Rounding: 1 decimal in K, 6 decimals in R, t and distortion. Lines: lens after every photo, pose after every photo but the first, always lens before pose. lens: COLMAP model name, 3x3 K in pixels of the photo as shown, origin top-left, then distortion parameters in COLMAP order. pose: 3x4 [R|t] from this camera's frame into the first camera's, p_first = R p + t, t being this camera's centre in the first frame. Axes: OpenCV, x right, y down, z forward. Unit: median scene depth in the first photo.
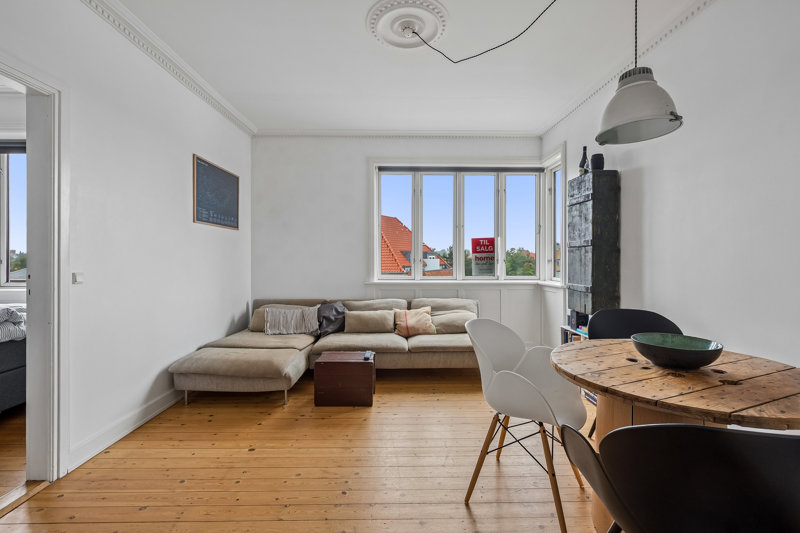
lens RADIAL K [[345.5, 0, 396.3], [0, 345.5, 260.2], [0, 0, 1]] dist [0.001053, -0.000544]
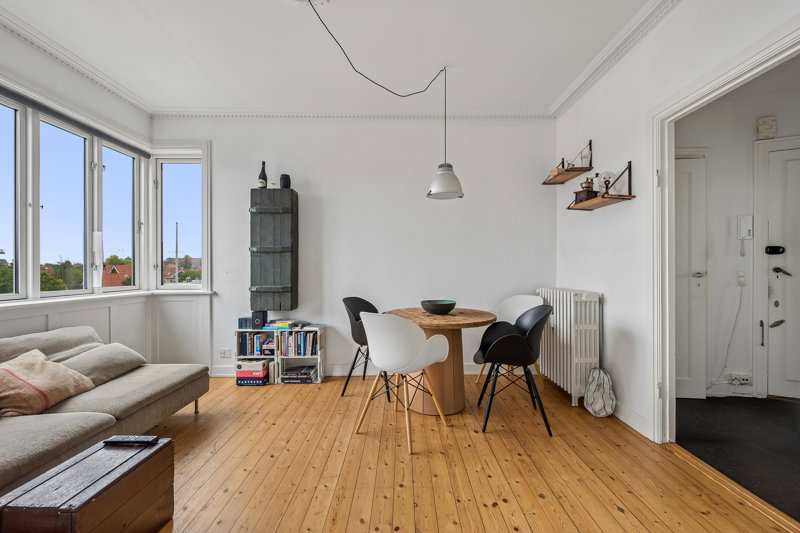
lens RADIAL K [[345.5, 0, 401.2], [0, 345.5, 271.6], [0, 0, 1]] dist [0.001053, -0.000544]
pose [[0.003799, -0.006127, 0.999974, -0.416270], [0.007354, 0.999954, 0.006099, 0.014247], [-0.999966, 0.007330, 0.003843, 0.415525]]
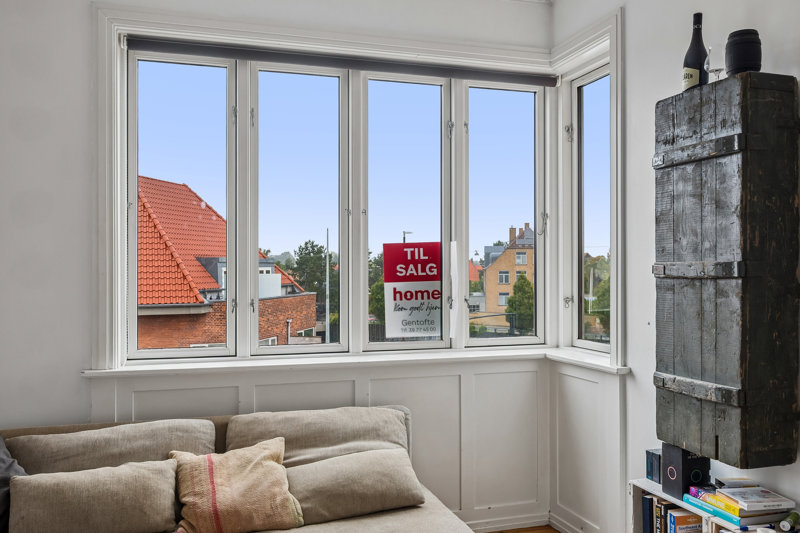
lens RADIAL K [[695.6, 0, 395.6], [0, 695.6, 267.0], [0, 0, 1]] dist [0.002039, 0.001017]
pose [[0.957771, -0.001077, 0.287530, 0.004027], [0.003693, 0.999957, -0.008556, -0.032795], [-0.287508, 0.009257, 0.957733, 0.269966]]
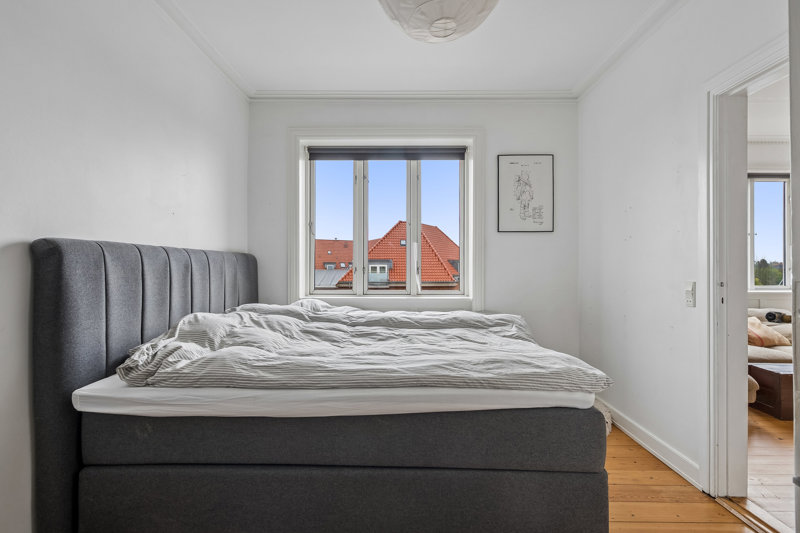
lens RADIAL K [[345.5, 0, 400.5], [0, 345.5, 267.0], [0, 0, 1]] dist [0.001053, -0.000544]
pose [[0.999989, -0.001035, -0.004547, -0.857188], [0.001004, 0.999976, -0.006821, -0.000474], [0.004554, 0.006816, 0.999966, 0.022957]]
